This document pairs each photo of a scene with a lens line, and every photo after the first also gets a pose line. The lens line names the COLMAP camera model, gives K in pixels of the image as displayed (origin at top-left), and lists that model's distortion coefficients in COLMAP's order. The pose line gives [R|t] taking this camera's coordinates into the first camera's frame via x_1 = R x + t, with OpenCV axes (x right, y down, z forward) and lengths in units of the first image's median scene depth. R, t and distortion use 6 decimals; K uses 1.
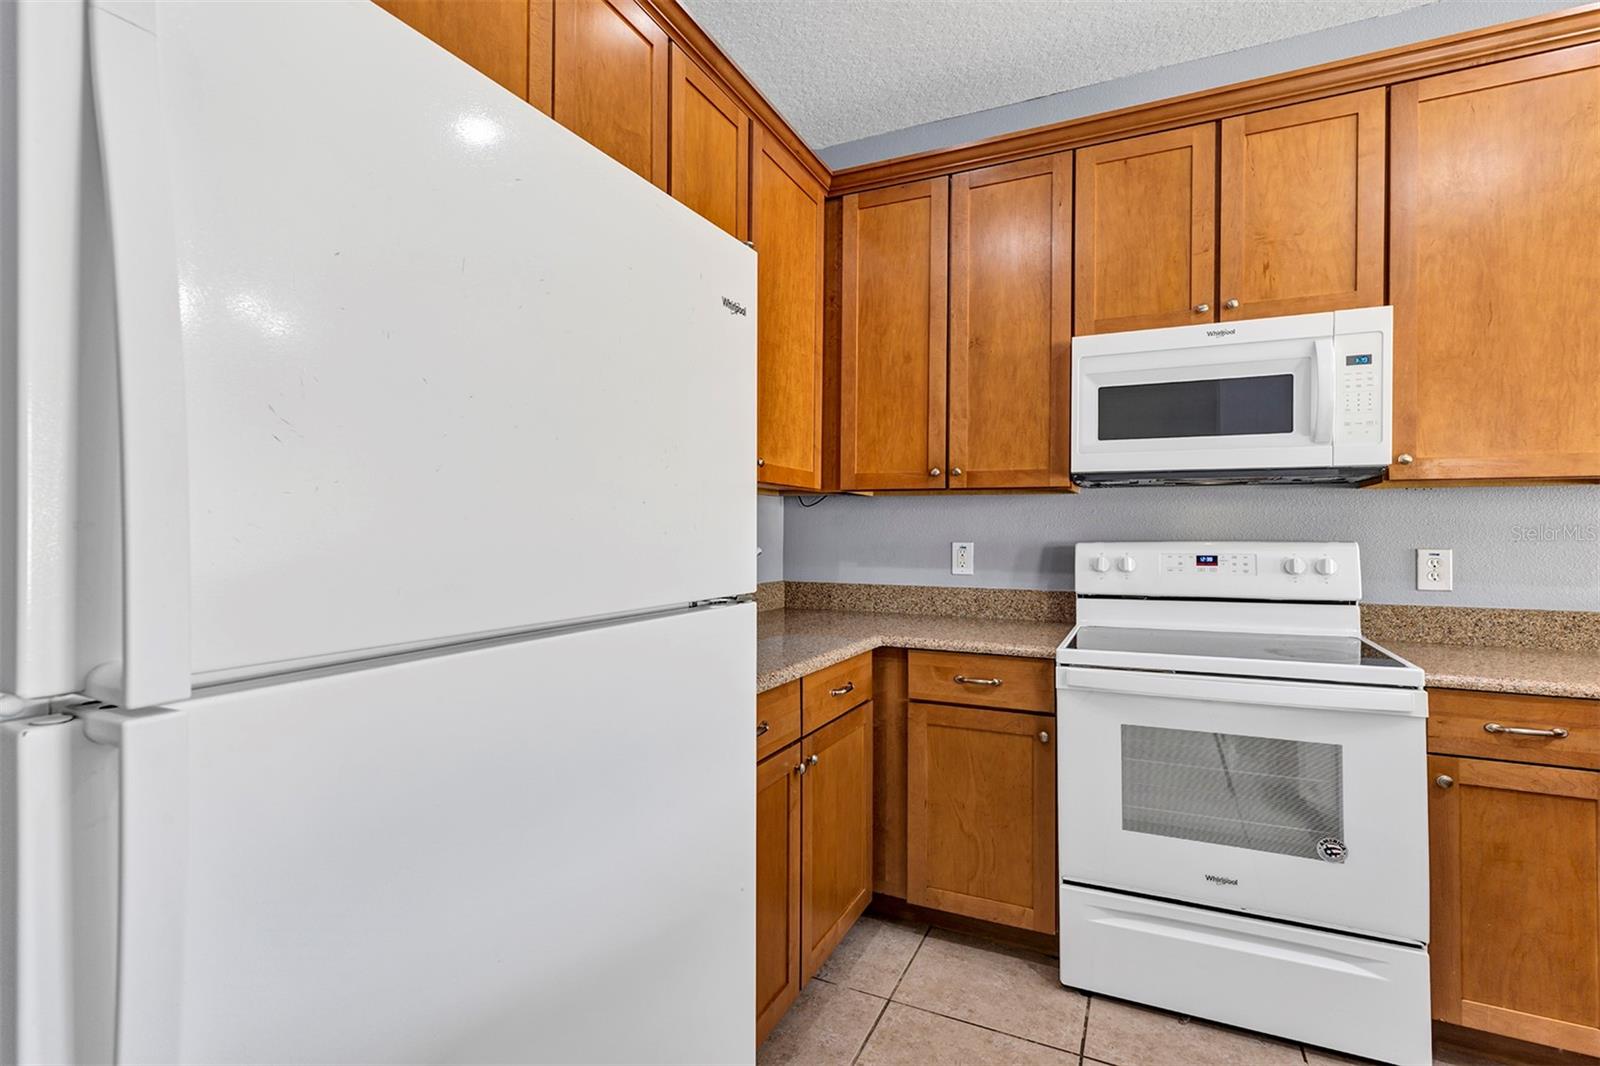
lens RADIAL K [[727.8, 0, 815.7], [0, 727.8, 518.4], [0, 0, 1]] dist [0.001835, -0.001612]
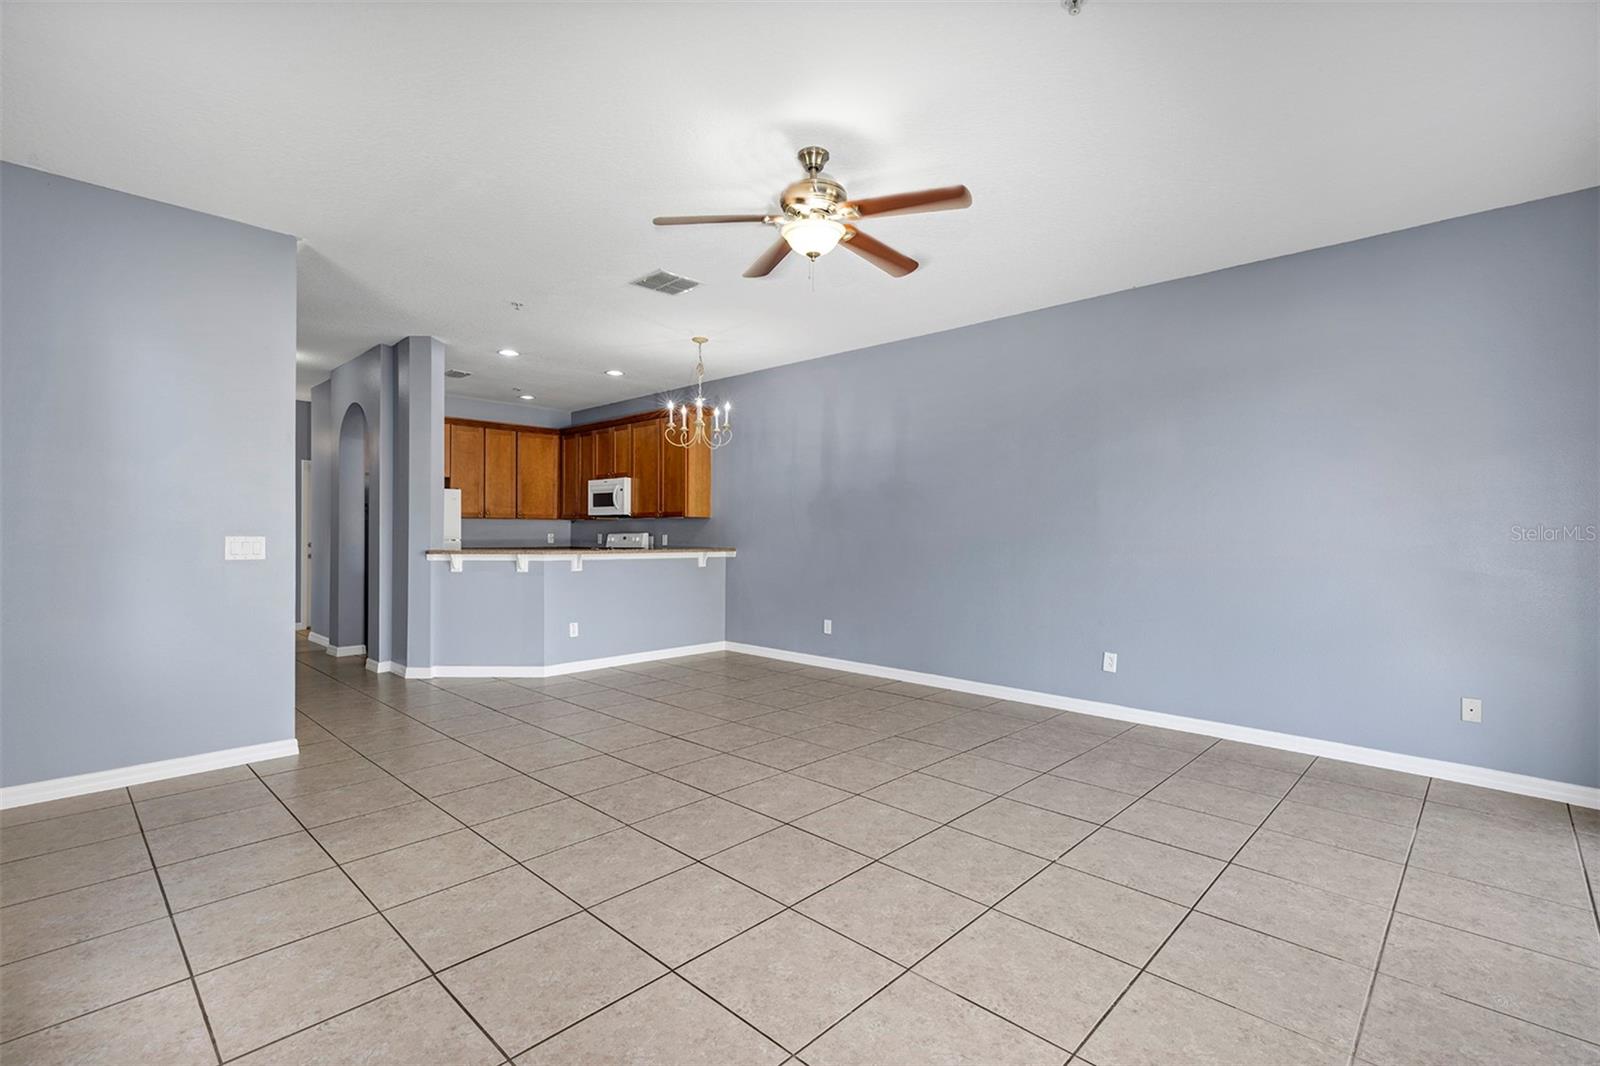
lens RADIAL K [[727.8, 0, 825.6], [0, 727.8, 534.3], [0, 0, 1]] dist [0.001835, -0.001612]
pose [[0.950913, 0.000095, -0.309458, 2.773403], [0.004465, 0.999892, 0.014025, -0.009830], [0.309426, -0.014718, 0.950810, -2.322393]]
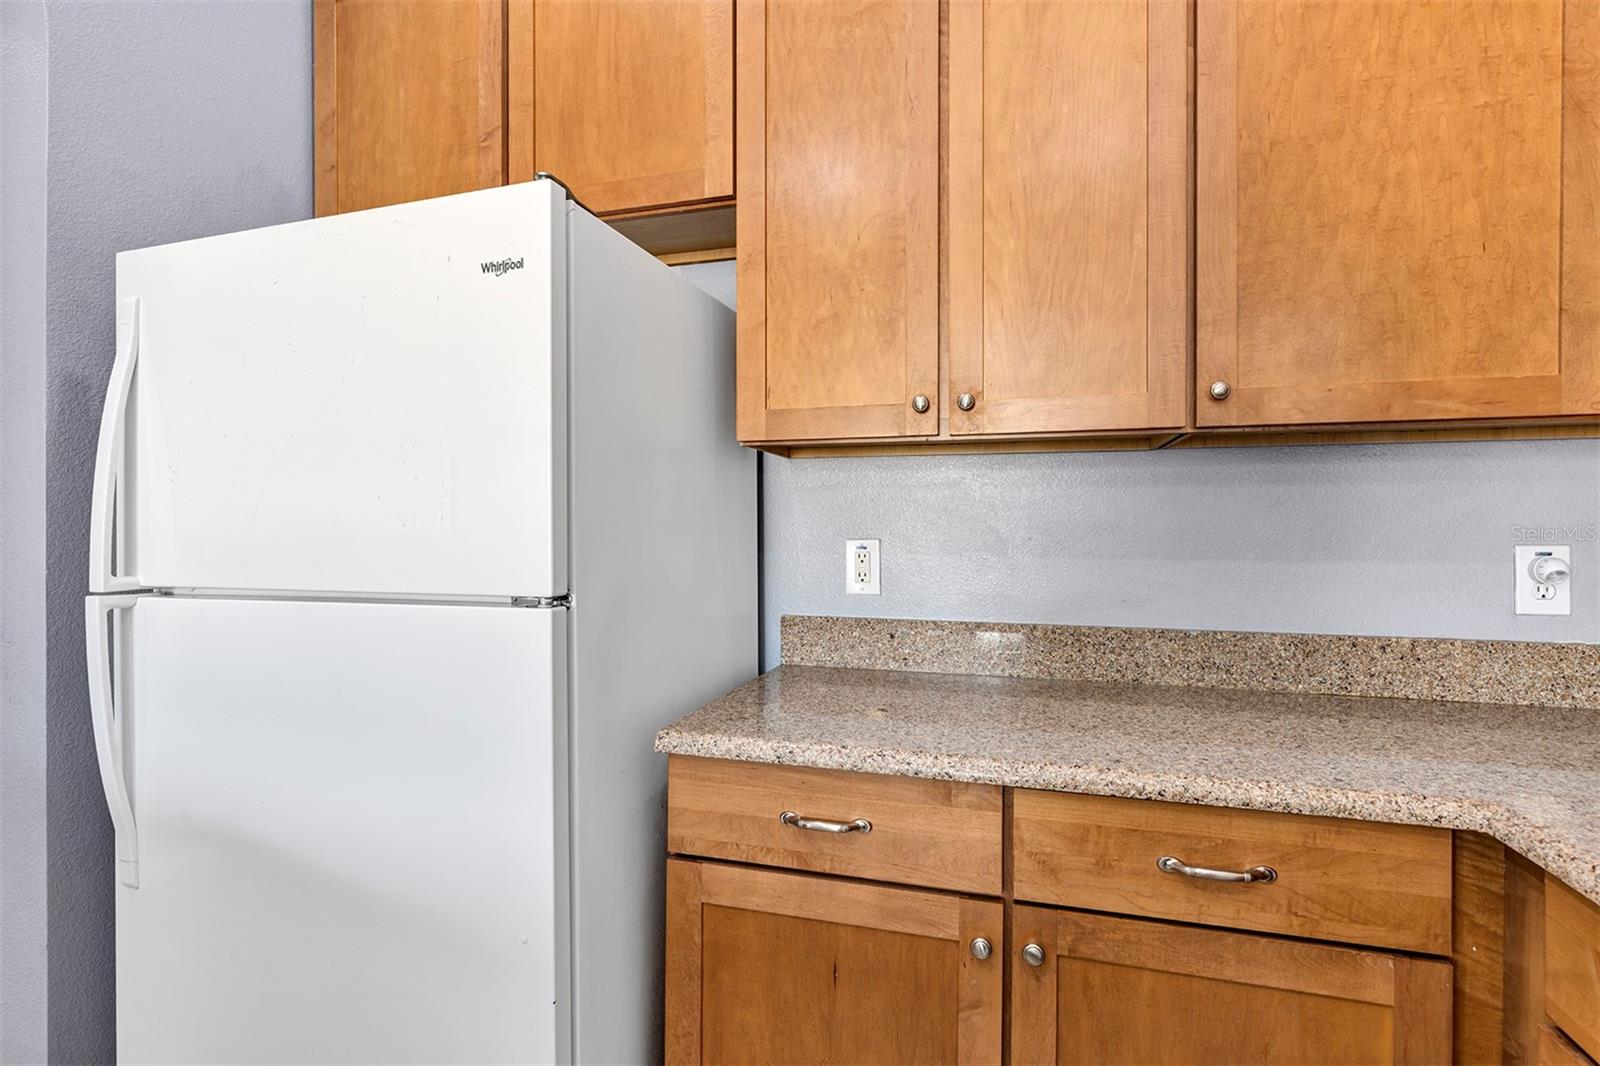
lens RADIAL K [[812.3, 0, 771.4], [0, 812.3, 517.3], [0, 0, 1]] dist [0.001660, 0.001088]
pose [[0.127339, -0.006888, -0.991835, 0.448424], [0.015933, 0.999861, -0.004899, 0.011537], [0.991731, -0.015179, 0.127431, 0.592587]]
